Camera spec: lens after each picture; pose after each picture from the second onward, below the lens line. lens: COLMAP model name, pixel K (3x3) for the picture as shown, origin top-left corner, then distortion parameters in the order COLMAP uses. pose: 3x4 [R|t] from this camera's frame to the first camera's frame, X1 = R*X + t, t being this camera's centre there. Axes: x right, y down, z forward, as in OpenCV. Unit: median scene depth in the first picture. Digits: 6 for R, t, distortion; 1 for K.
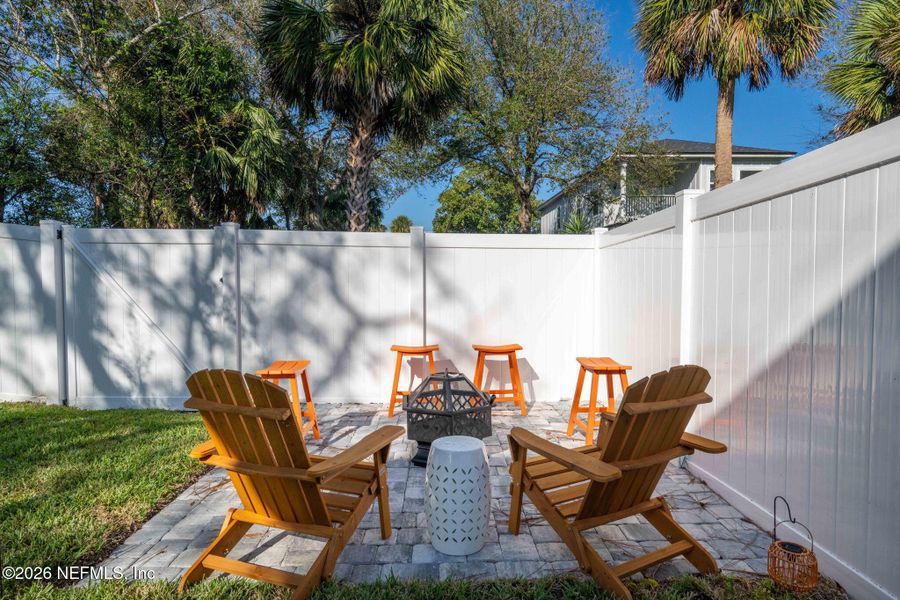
lens RADIAL K [[524.1, 0, 450.0], [0, 524.1, 300.0], [0, 0, 1]] dist [-0.000985, -0.000513]
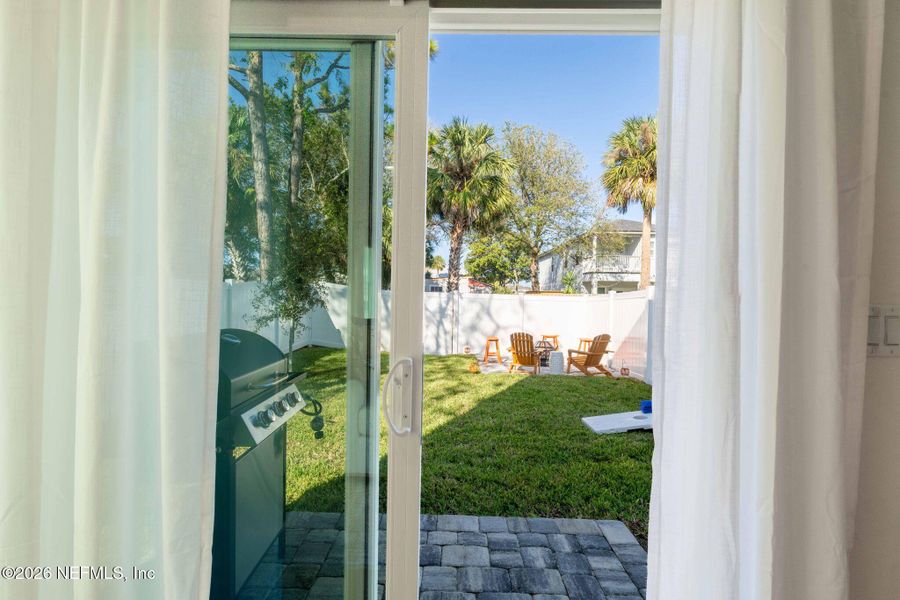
lens RADIAL K [[393.3, 0, 451.2], [0, 393.3, 303.7], [0, 0, 1]] dist [-0.001718, -0.000282]
pose [[0.999393, 0.018285, -0.029647, -0.369342], [-0.019087, 0.999453, -0.027017, -0.015109], [0.029137, 0.027566, 0.999195, -1.125100]]
